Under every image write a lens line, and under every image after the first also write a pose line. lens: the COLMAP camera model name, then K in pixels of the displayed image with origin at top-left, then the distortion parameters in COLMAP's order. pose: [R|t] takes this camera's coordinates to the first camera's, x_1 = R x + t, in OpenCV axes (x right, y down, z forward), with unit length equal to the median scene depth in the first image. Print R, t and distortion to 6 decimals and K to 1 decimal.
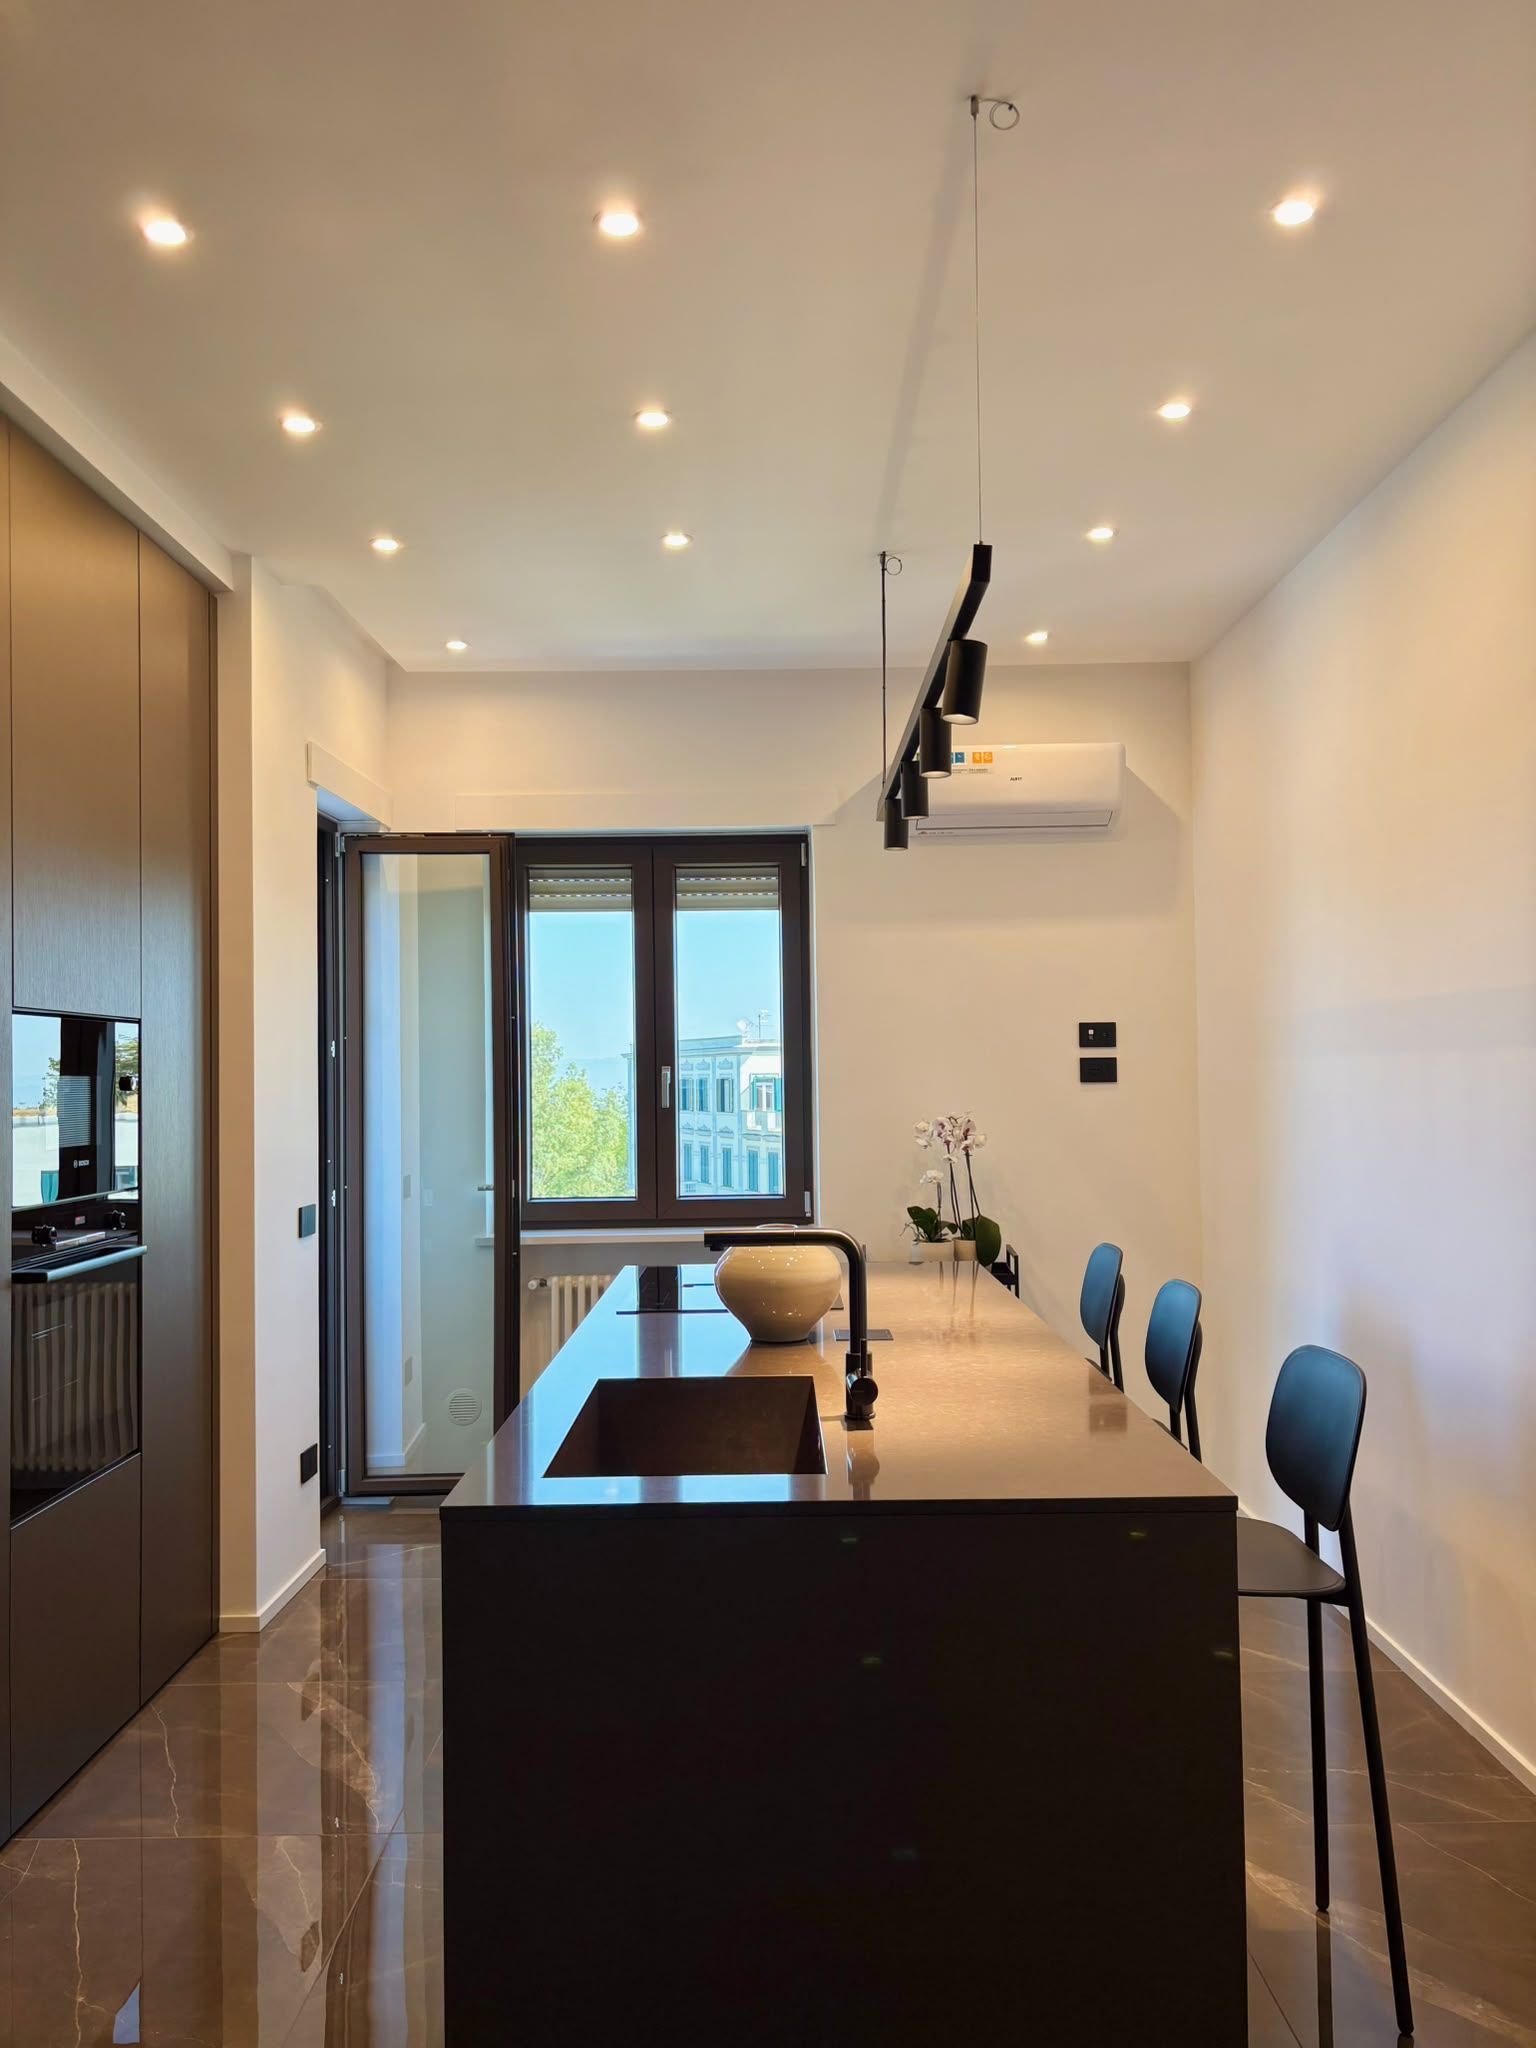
lens RADIAL K [[1533.0, 0, 757.4], [0, 1533.0, 1036.6], [0, 0, 1]] dist [0.099980, -0.187999]
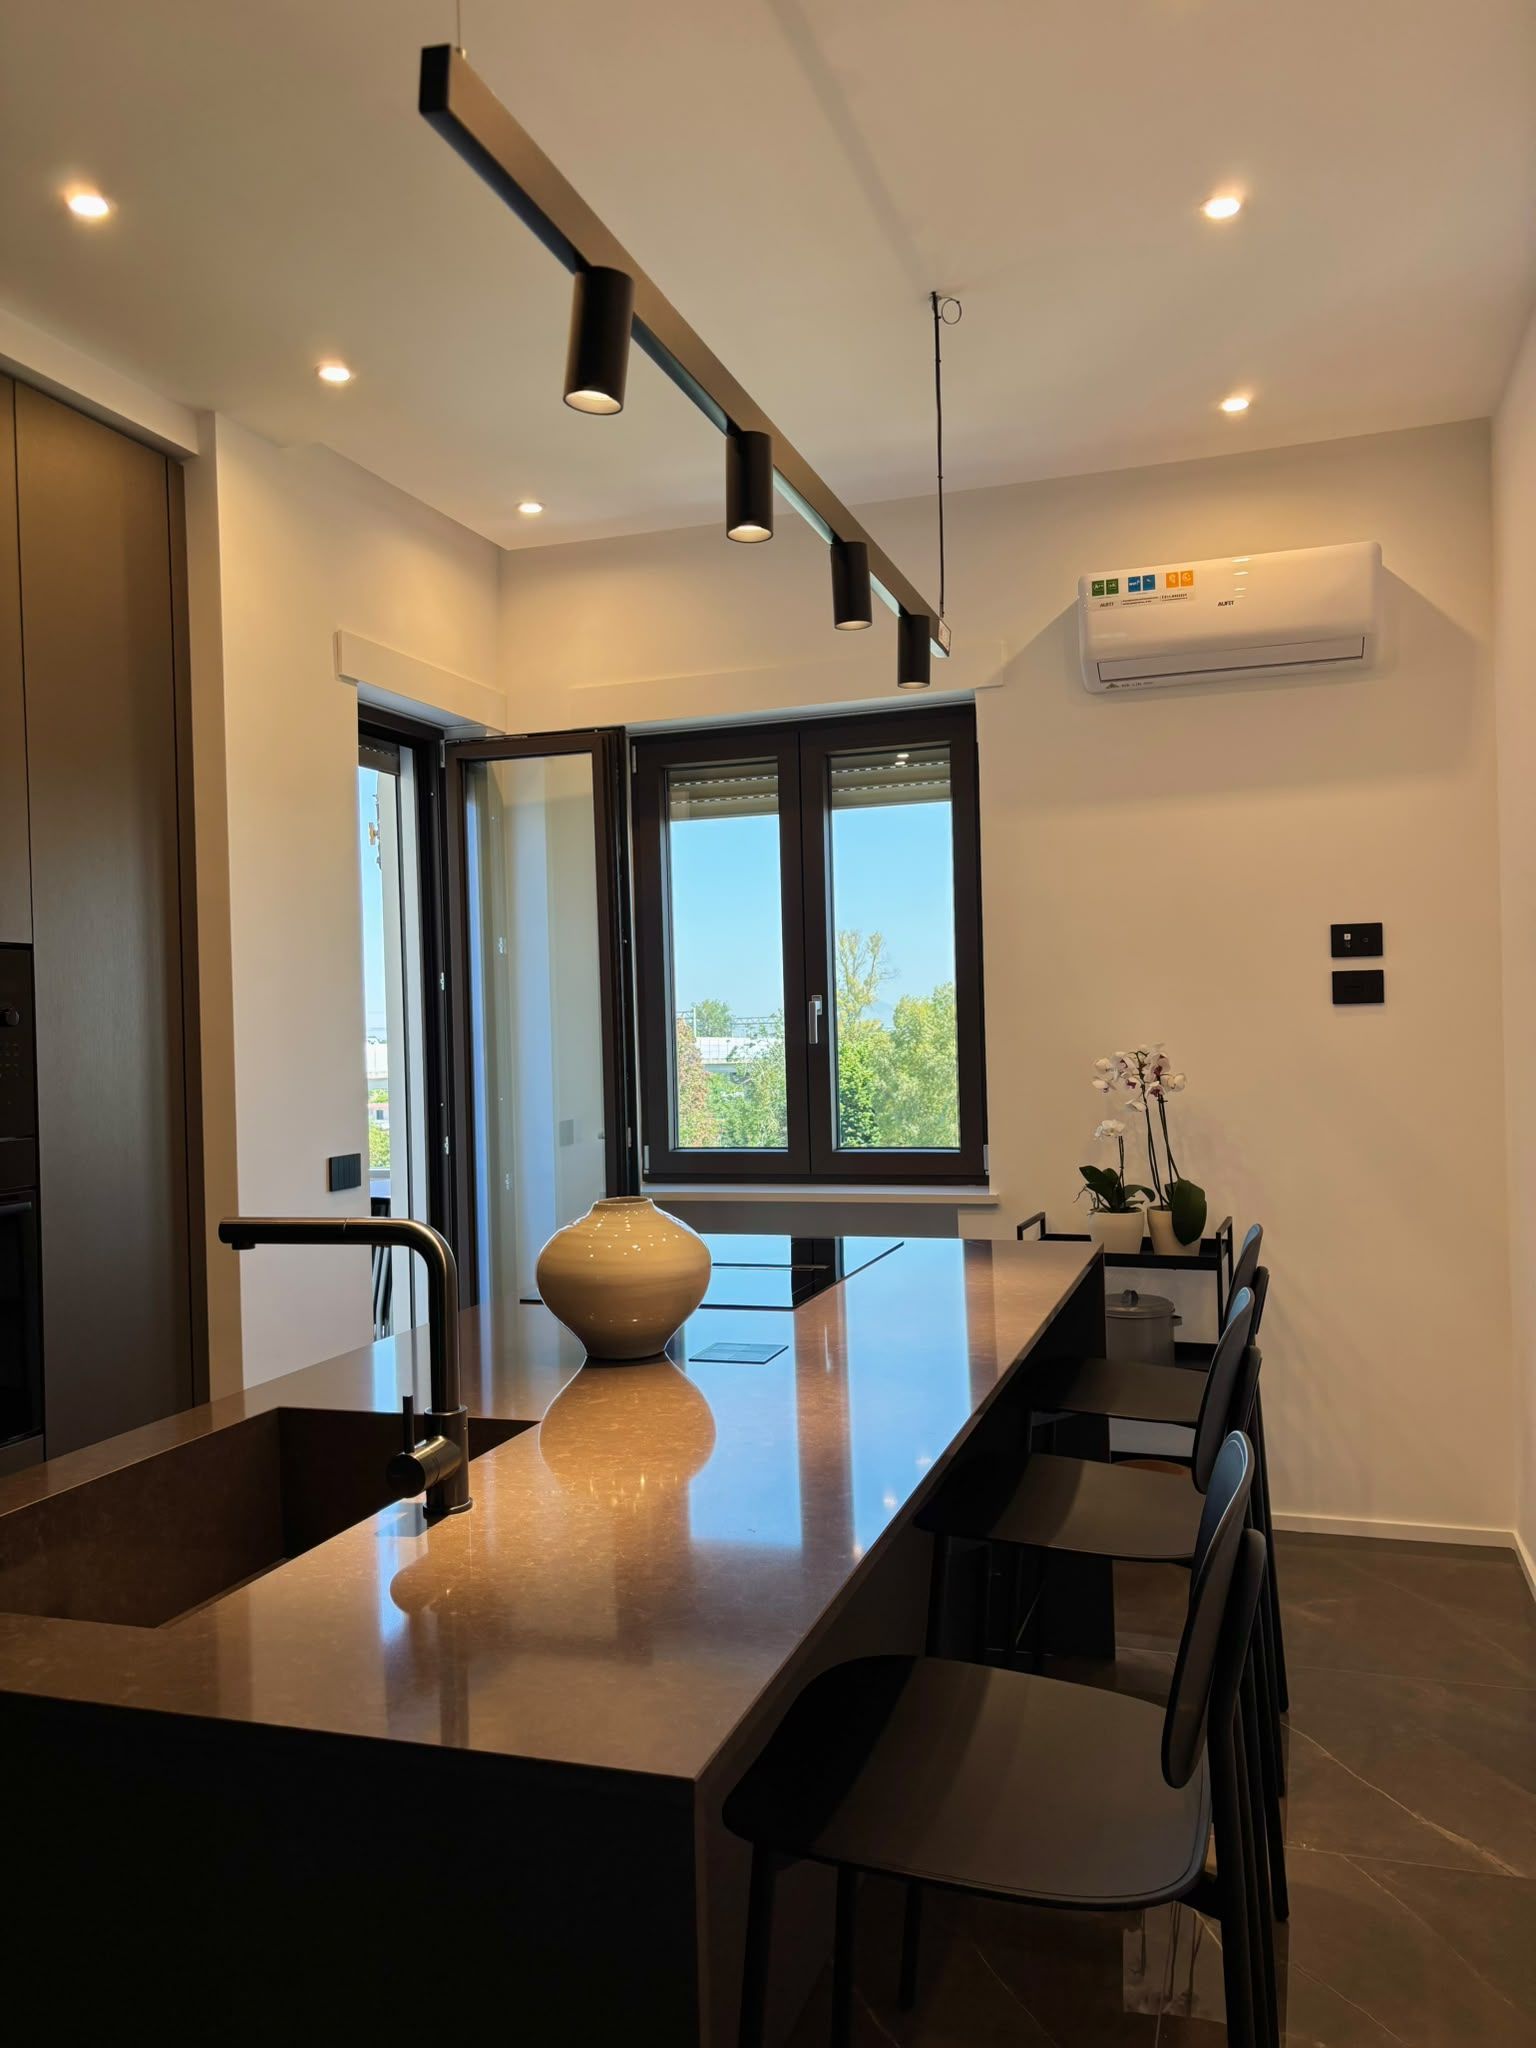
lens RADIAL K [[1533.0, 0, 757.4], [0, 1533.0, 1036.6], [0, 0, 1]] dist [0.099980, -0.187999]
pose [[0.952184, -0.010606, -0.305342, 0.173022], [0.022085, 0.999172, 0.034164, 0.013350], [0.304727, -0.039273, 0.951630, 0.192279]]
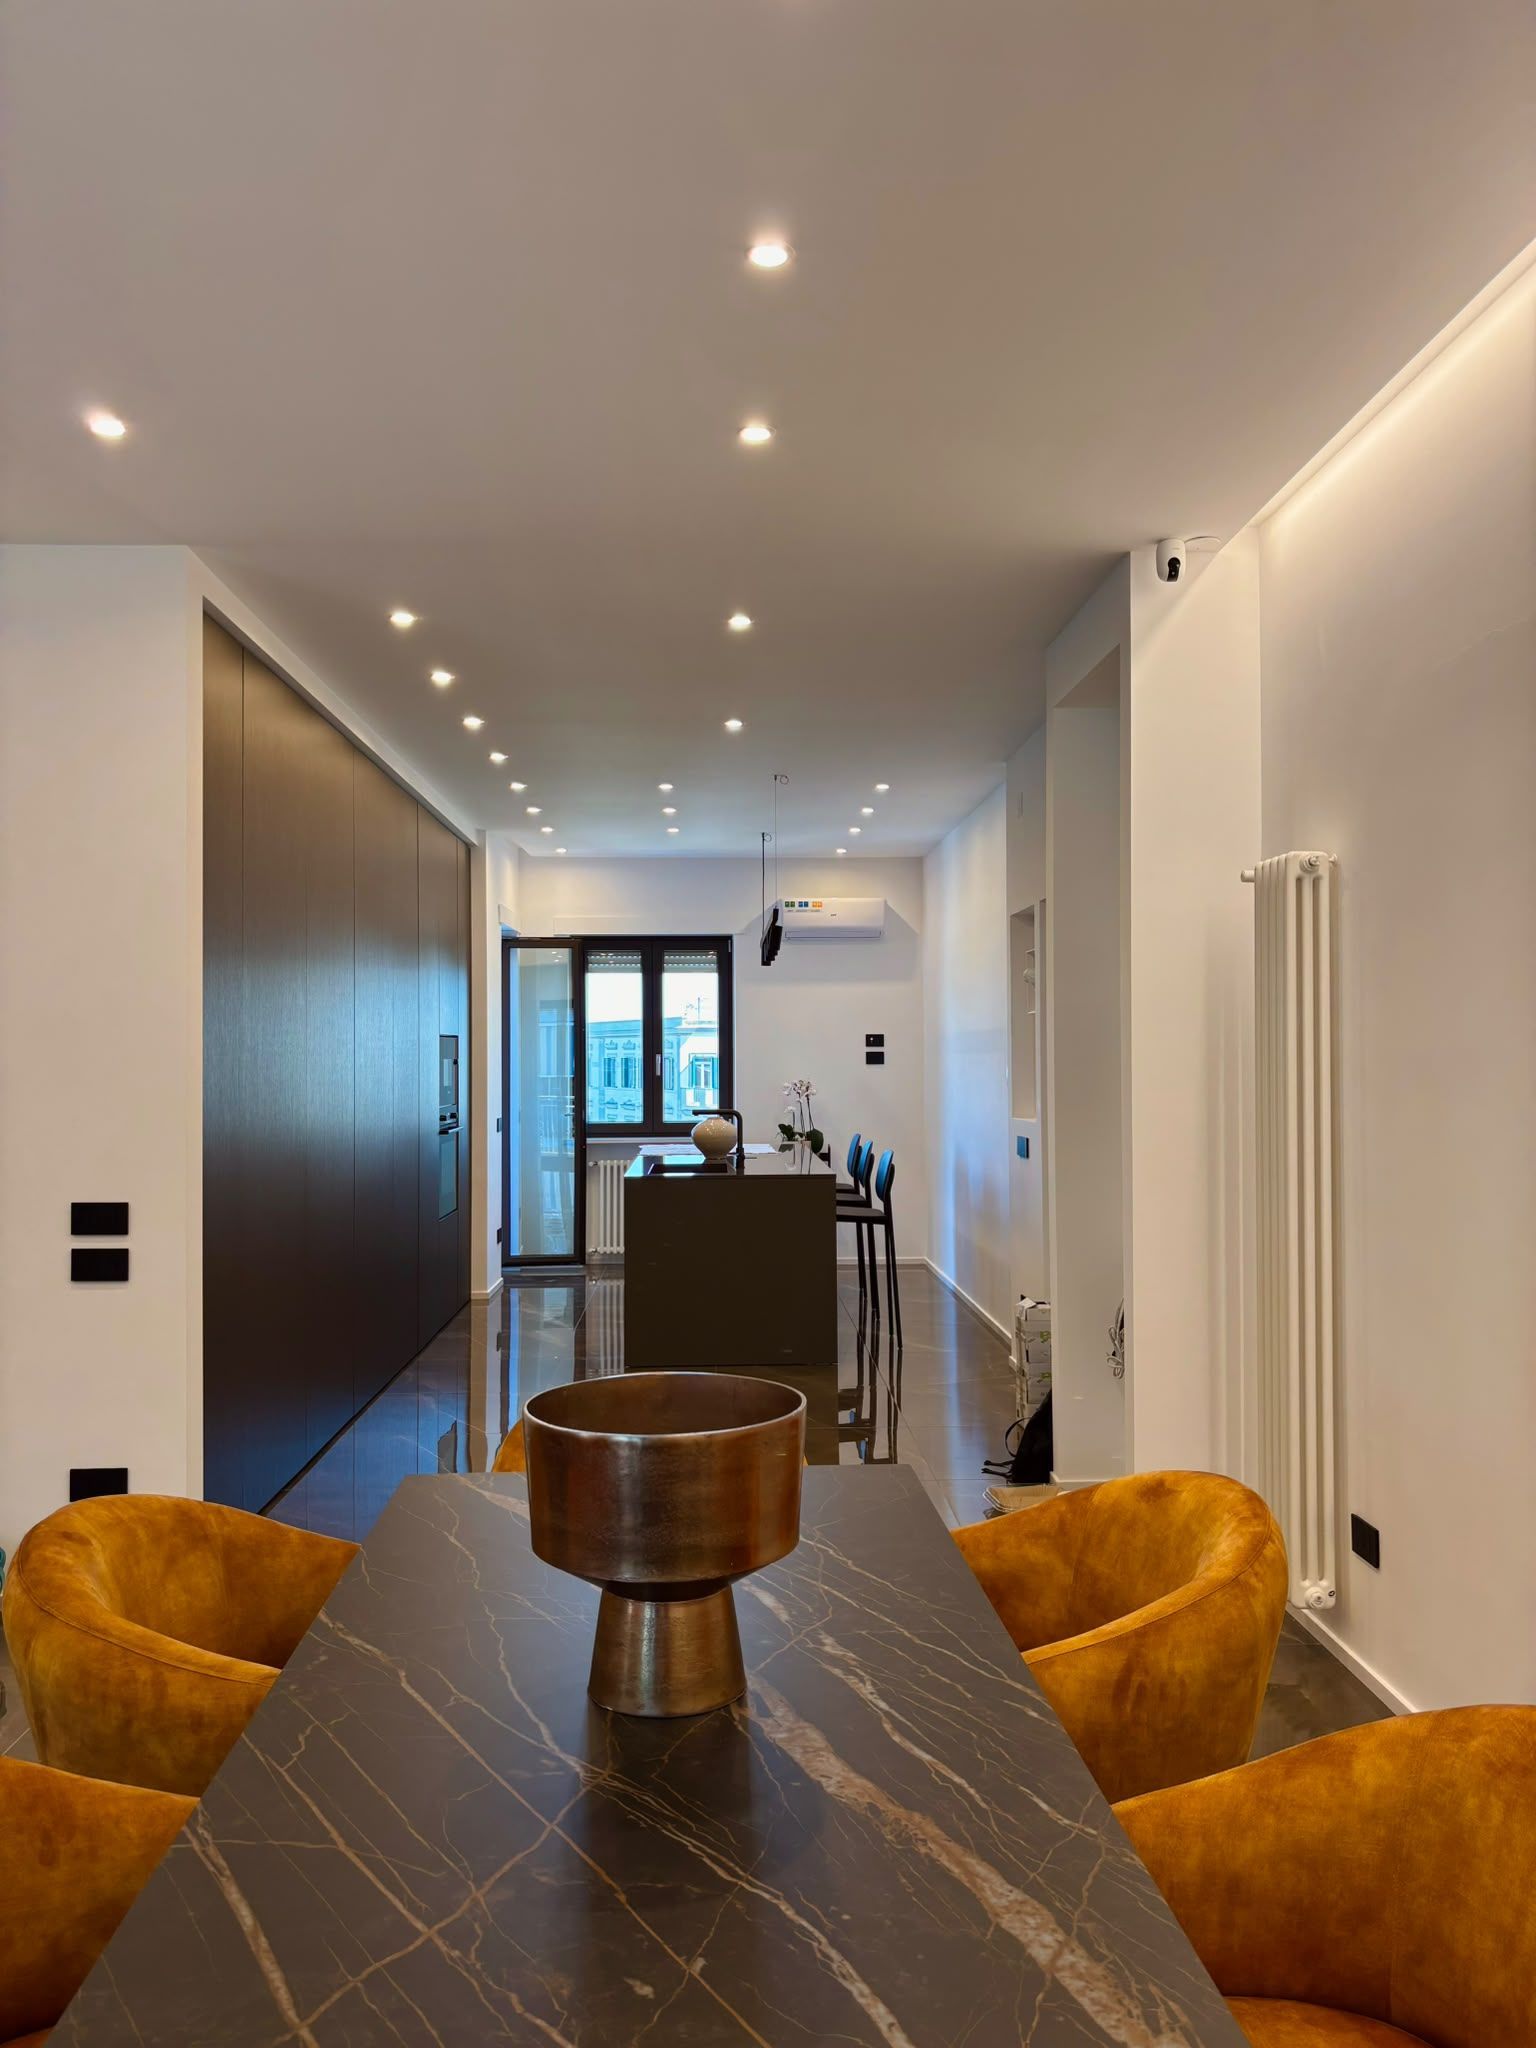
lens RADIAL K [[1533.0, 0, 757.4], [0, 1533.0, 1036.6], [0, 0, 1]] dist [0.099980, -0.187999]
pose [[0.999149, 0.008342, 0.040396, -0.013218], [-0.008887, 0.999872, 0.013340, -0.031579], [-0.040280, -0.013687, 0.999095, -0.994135]]
